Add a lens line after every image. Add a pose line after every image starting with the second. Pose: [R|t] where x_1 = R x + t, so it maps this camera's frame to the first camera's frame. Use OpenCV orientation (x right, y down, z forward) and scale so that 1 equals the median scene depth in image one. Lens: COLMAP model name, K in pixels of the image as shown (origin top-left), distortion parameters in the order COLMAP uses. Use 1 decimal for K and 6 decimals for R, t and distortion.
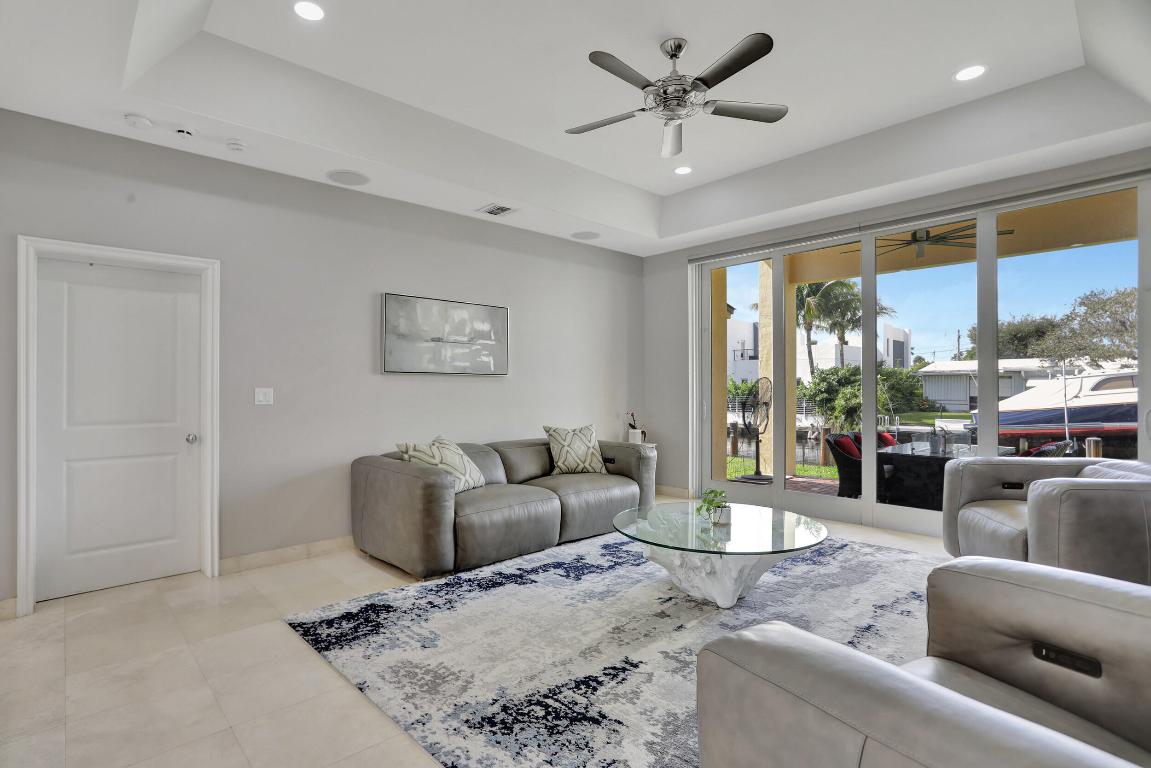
lens RADIAL K [[565.3, 0, 556.8], [0, 565.3, 390.1], [0, 0, 1]] dist [-0.068618, 0.032050]
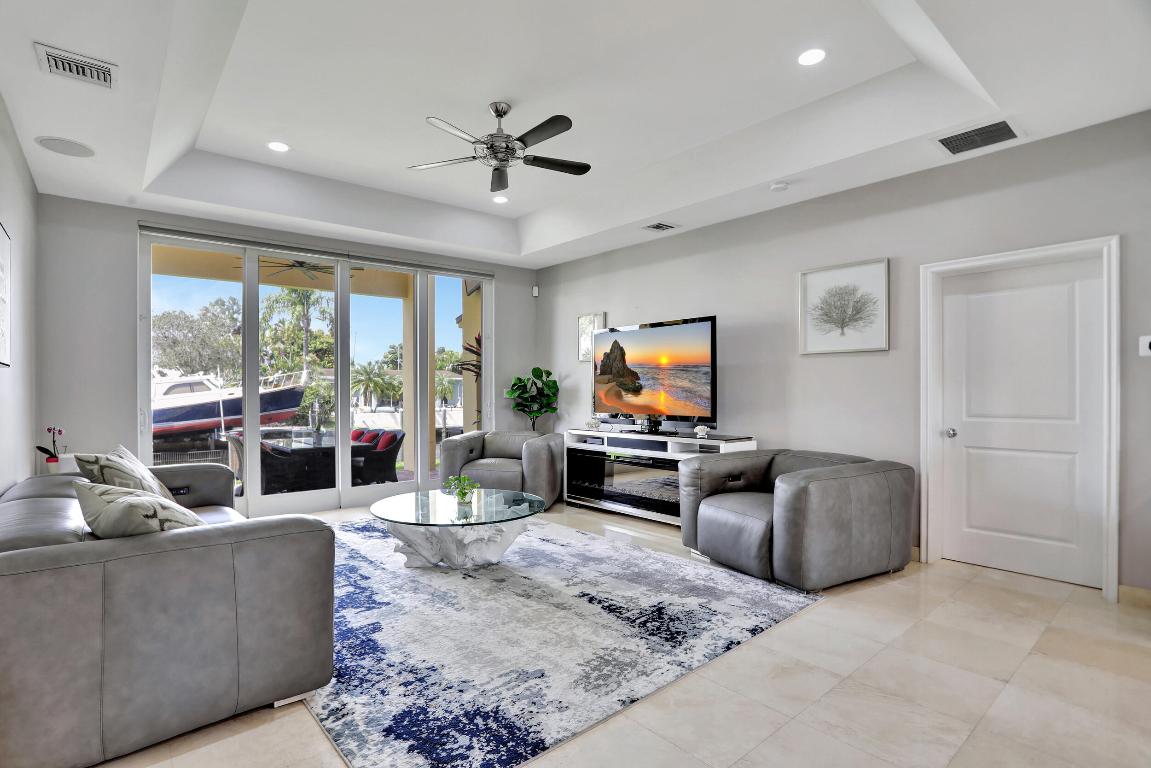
lens RADIAL K [[565.3, 0, 556.8], [0, 565.3, 390.1], [0, 0, 1]] dist [-0.068618, 0.032050]
pose [[0.050684, 0.004037, 0.998707, -0.896912], [0.006700, 0.999968, -0.004382, 0.003535], [-0.998692, 0.006914, 0.050655, 0.732631]]
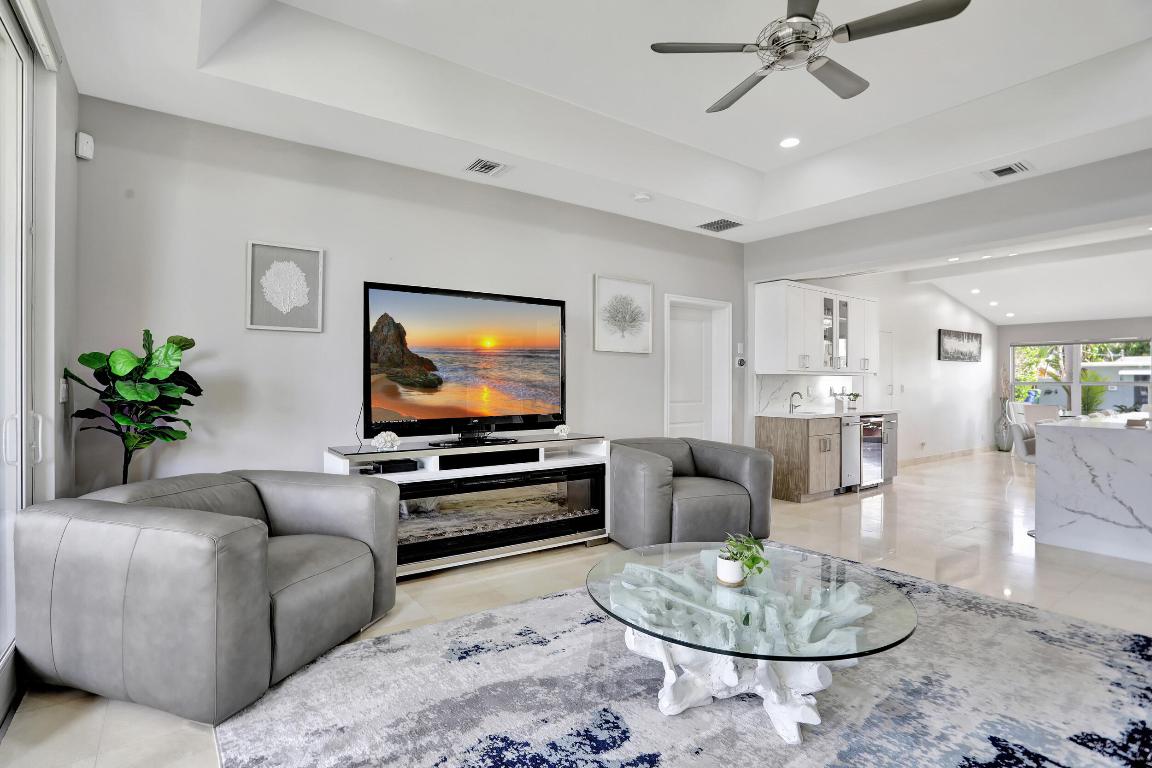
lens RADIAL K [[564.1, 0, 548.5], [0, 564.1, 381.3], [0, 0, 1]] dist [-0.058299, 0.024521]
pose [[-0.989627, 0.002421, 0.143641, 0.411633], [0.002299, 0.999997, -0.001011, -0.005513], [-0.143643, -0.000670, -0.989629, 1.690371]]
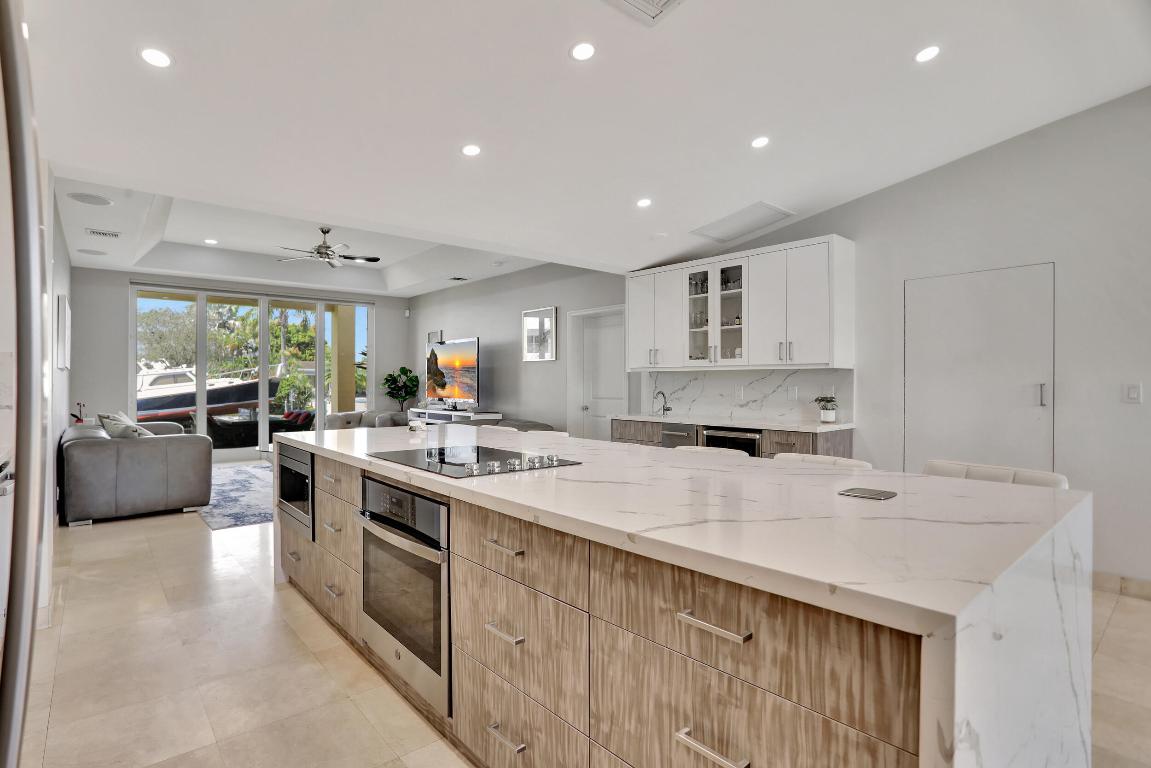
lens RADIAL K [[563.6, 0, 548.1], [0, 563.6, 381.3], [0, 0, 1]] dist [-0.058299, 0.024521]
pose [[0.047276, 0.007190, 0.998856, -1.783595], [0.001909, 0.999972, -0.007289, 0.010501], [-0.998880, 0.002251, 0.047261, -0.006485]]
